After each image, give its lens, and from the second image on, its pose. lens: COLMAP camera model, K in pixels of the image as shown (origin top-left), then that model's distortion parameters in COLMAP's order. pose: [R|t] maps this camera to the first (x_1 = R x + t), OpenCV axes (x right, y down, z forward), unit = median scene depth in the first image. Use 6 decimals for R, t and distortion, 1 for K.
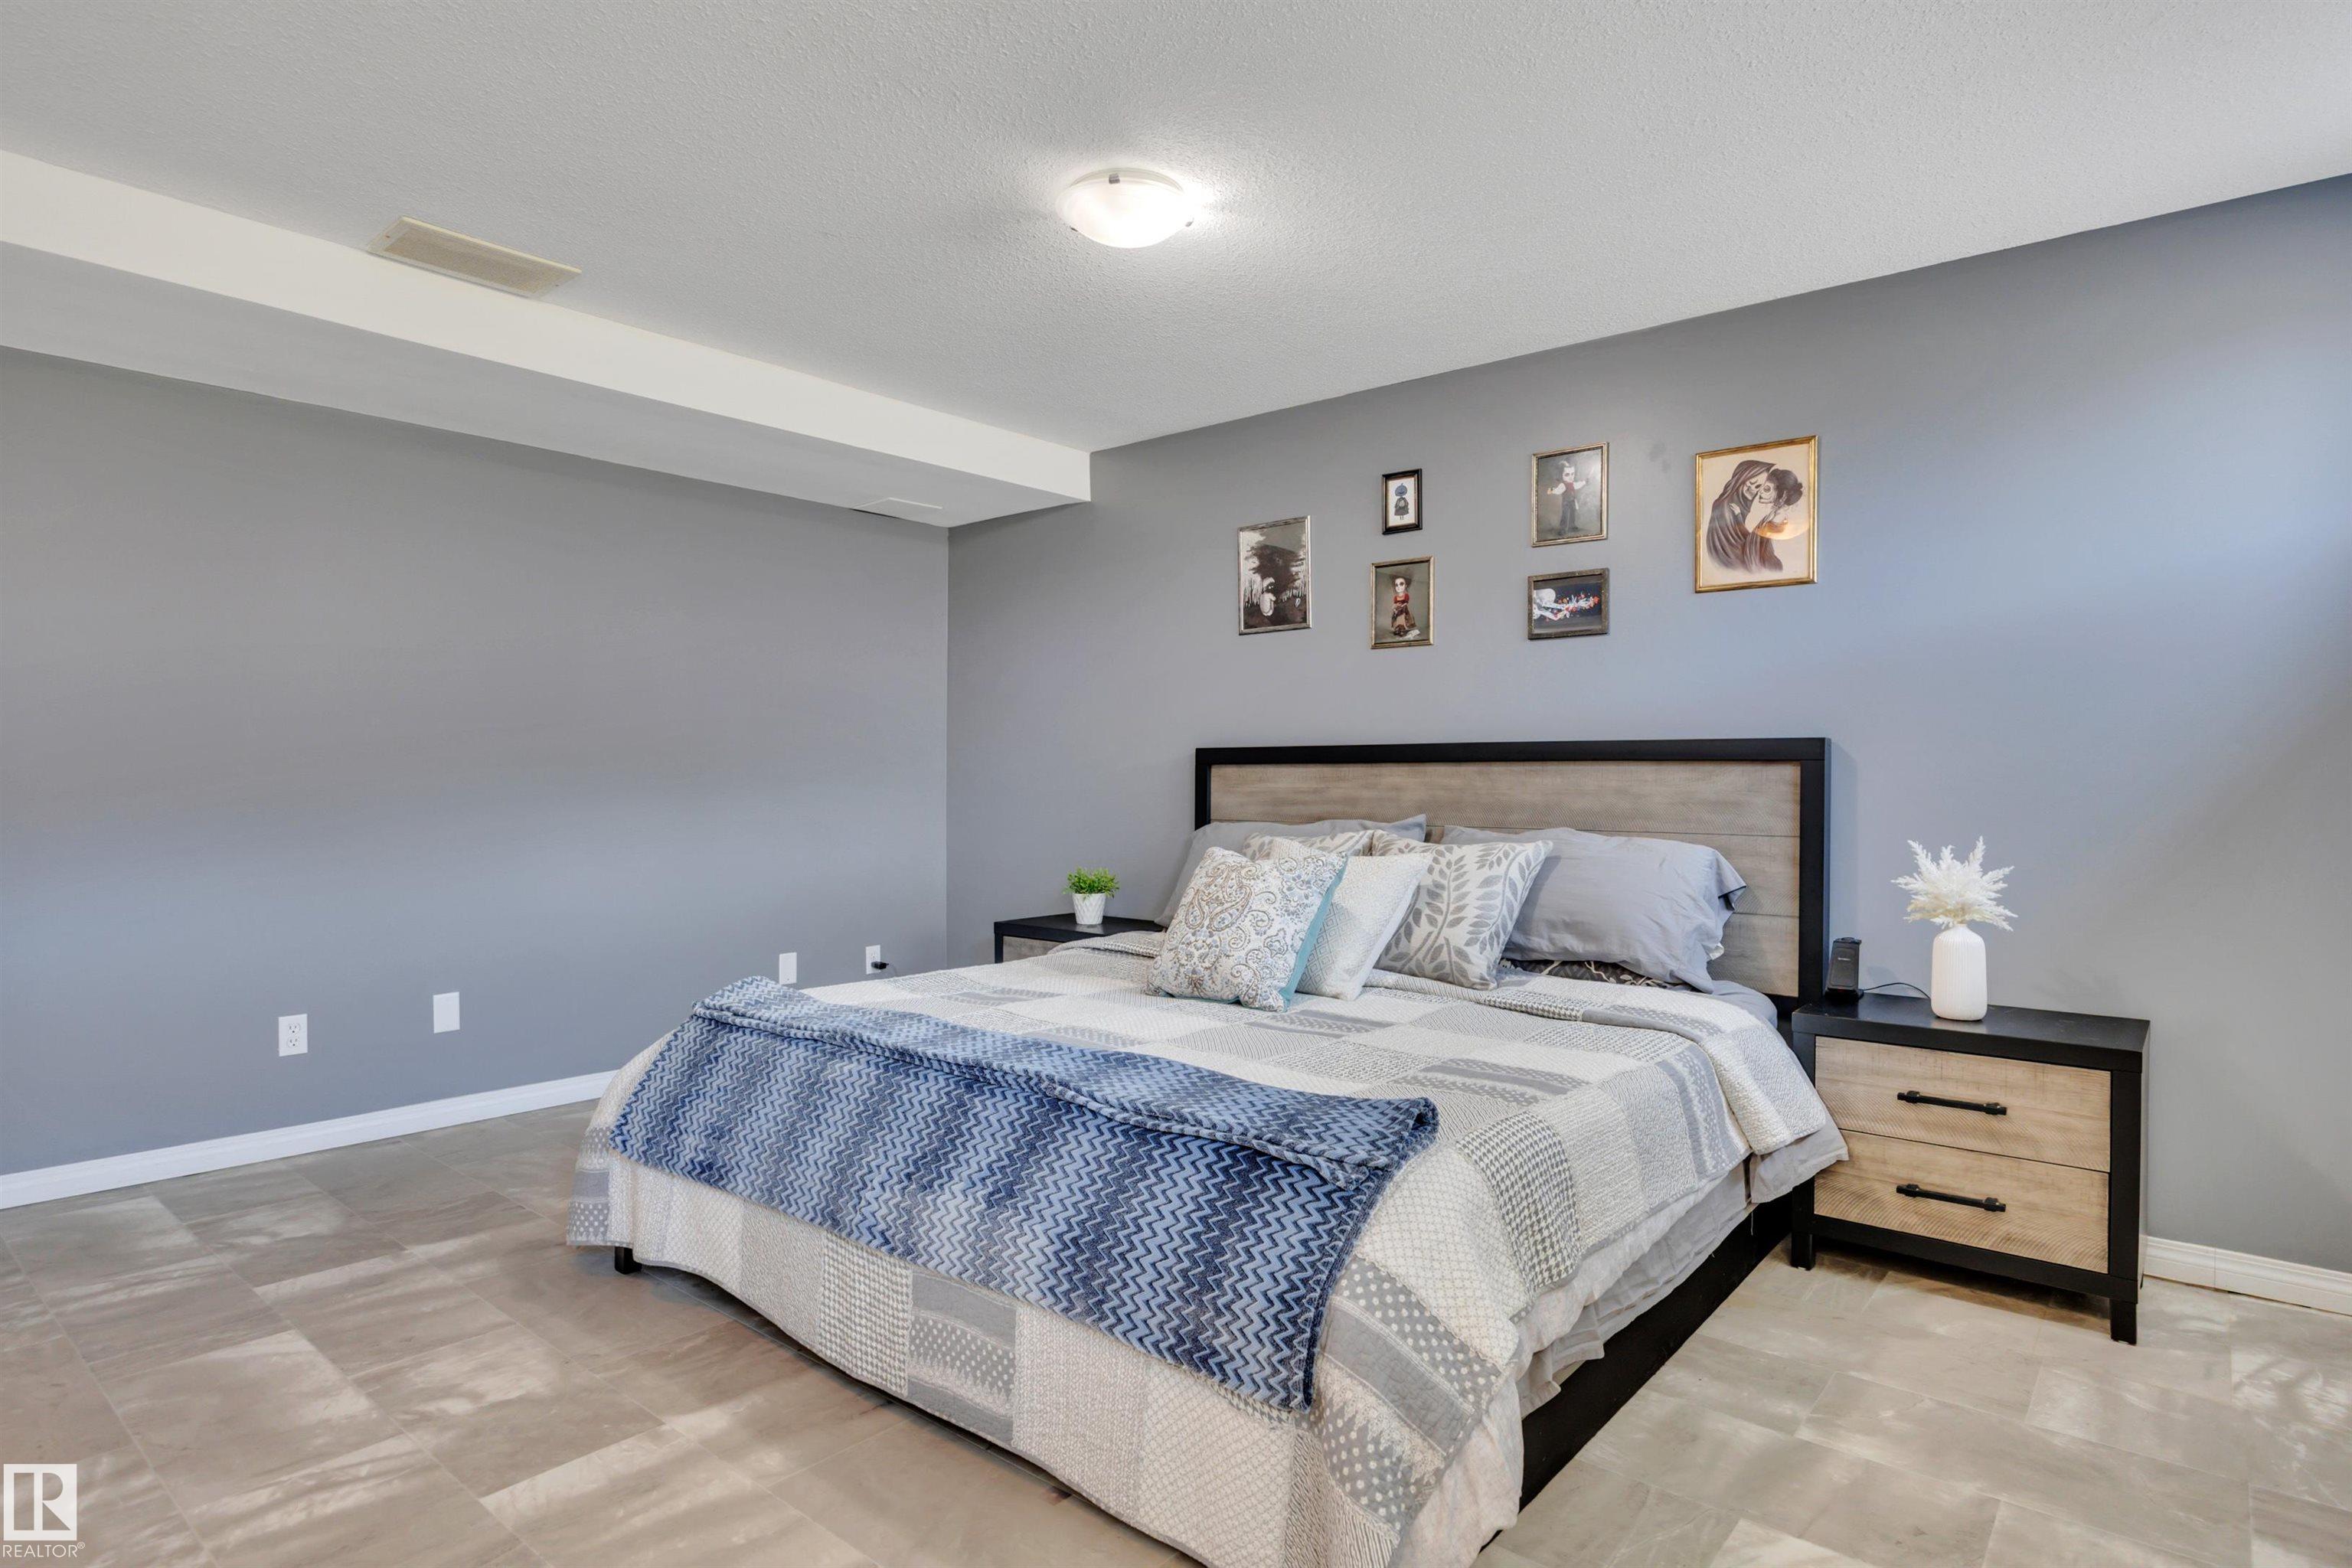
lens RADIAL K [[1251.6, 0, 1173.6], [0, 1251.6, 752.3], [0, 0, 1]] dist [-0.013909, 0.001969]
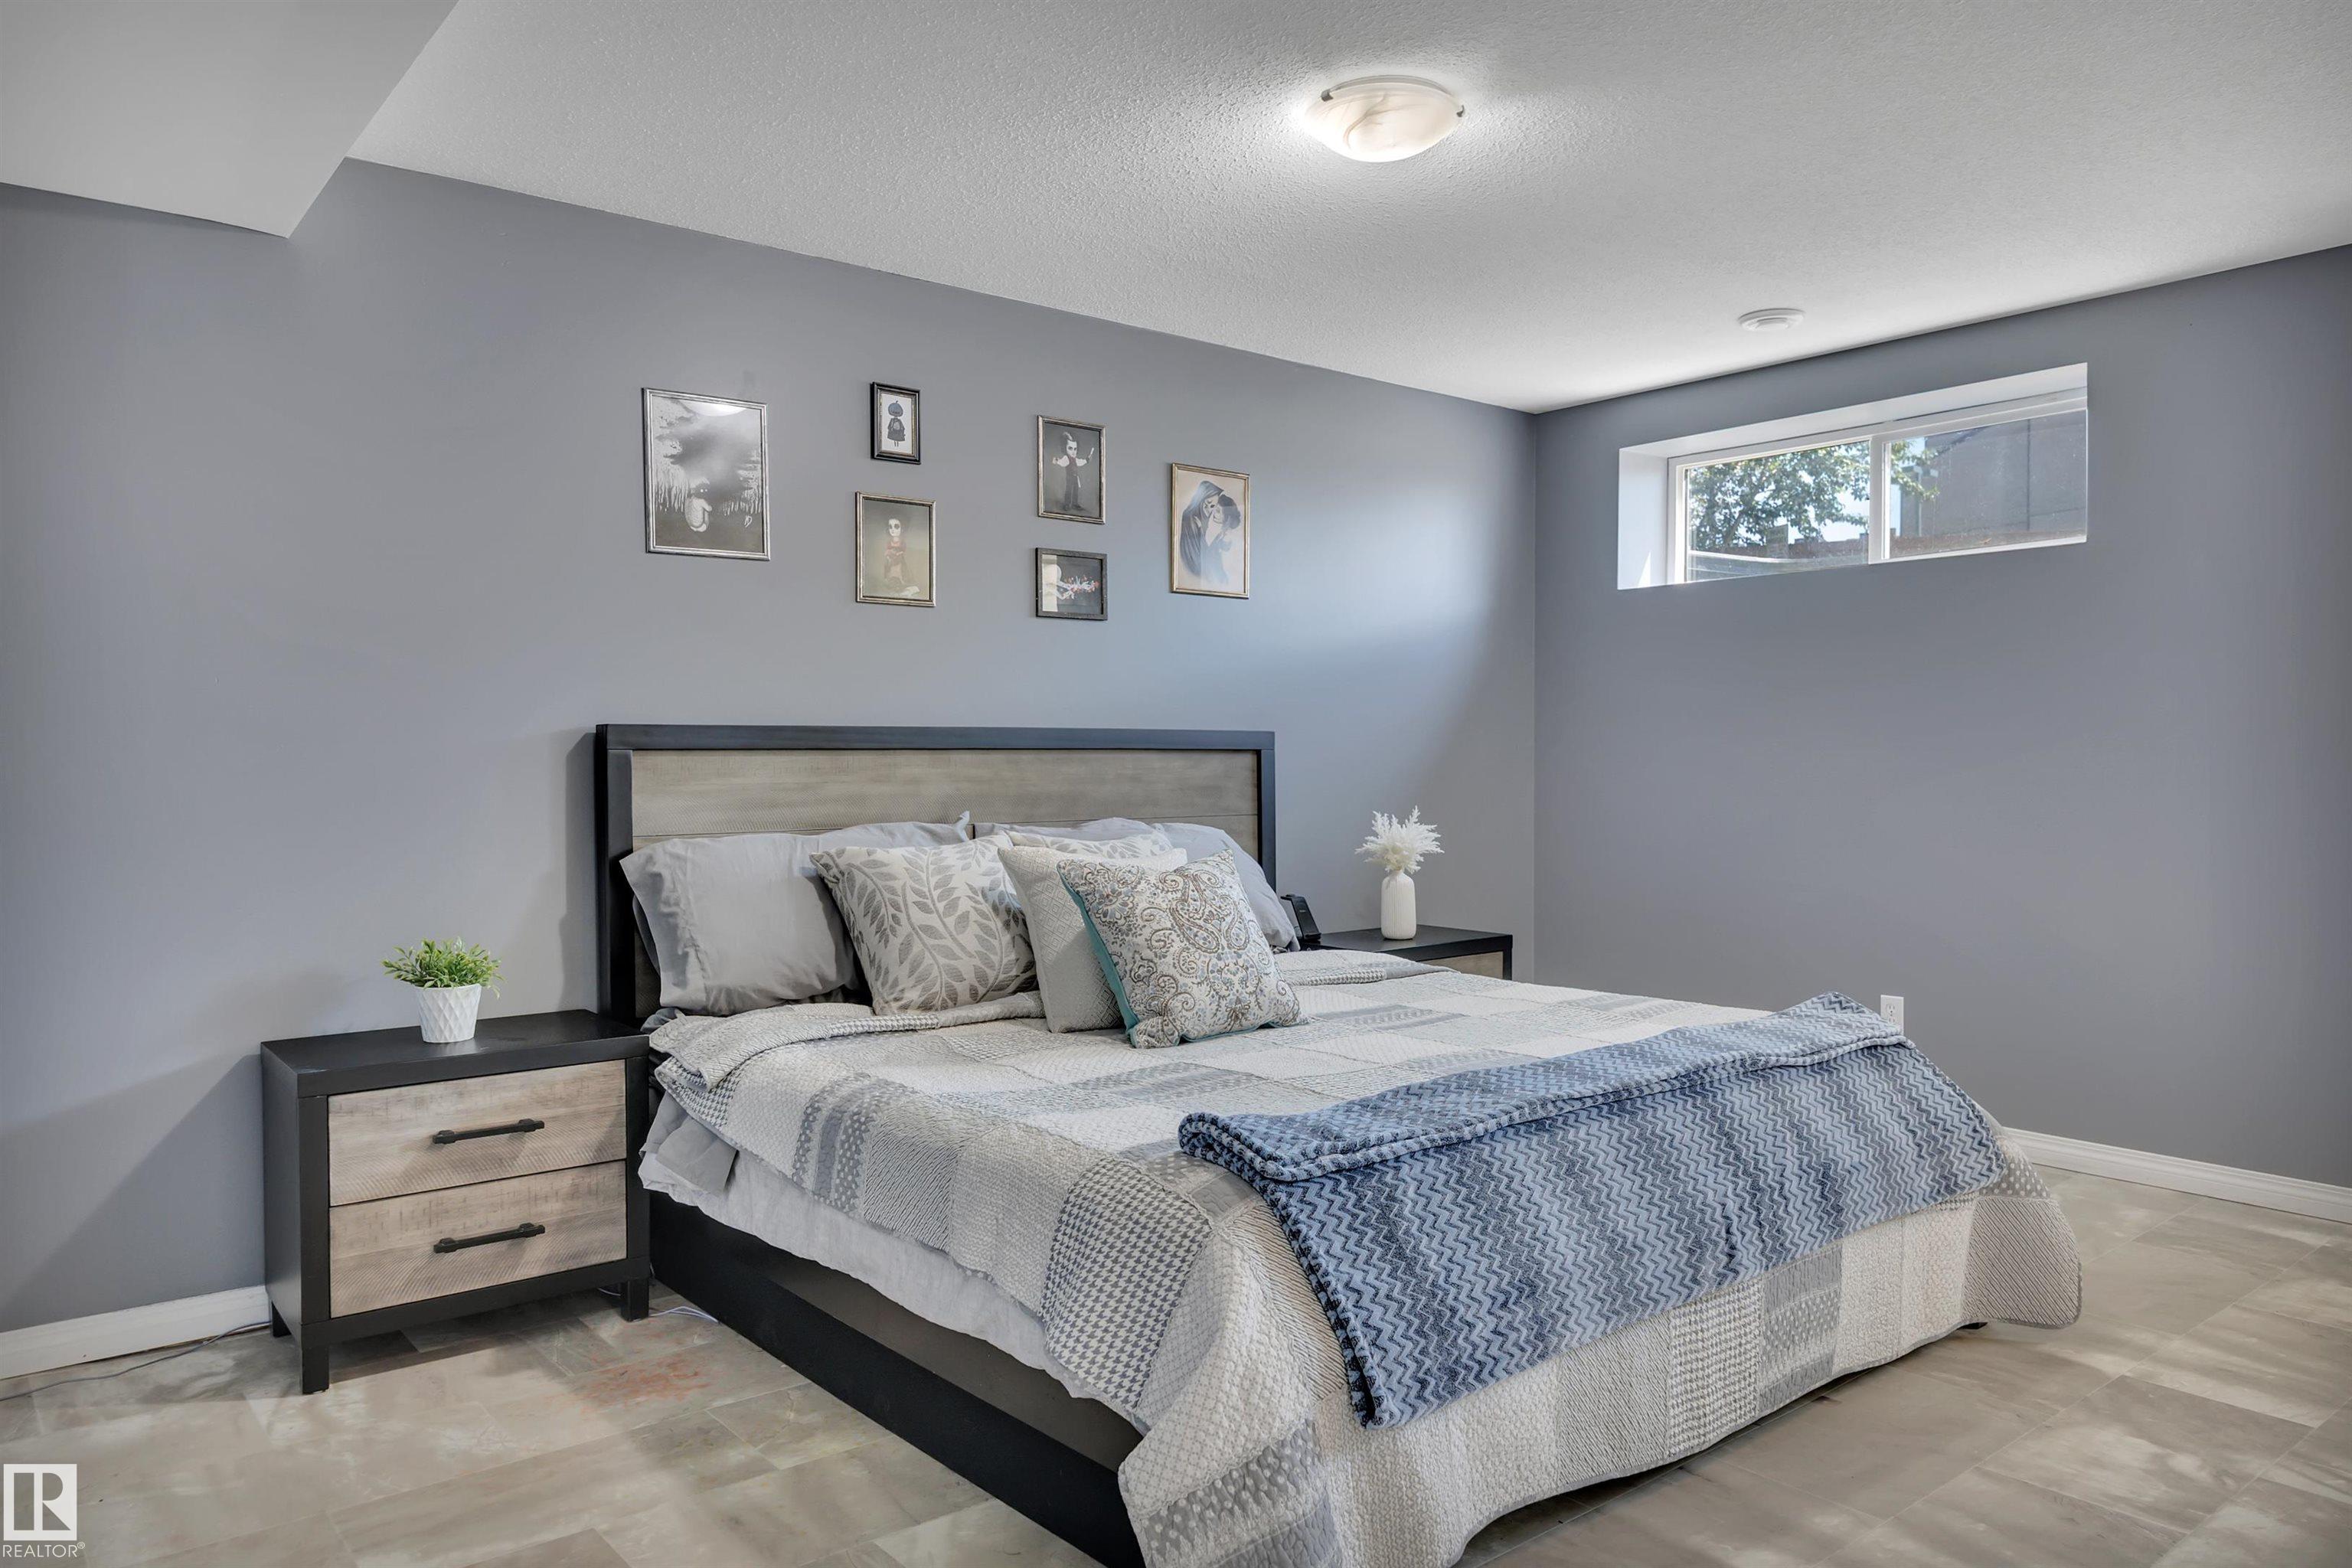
lens RADIAL K [[1560.0, 0, 1169.6], [0, 1560.0, 756.9], [0, 0, 1]] dist [-0.002810, -0.003866]
pose [[0.196079, -0.000494, 0.980588, -0.823447], [-0.013296, 0.999907, 0.003162, 0.008254], [-0.980498, -0.013658, 0.196054, 0.679093]]
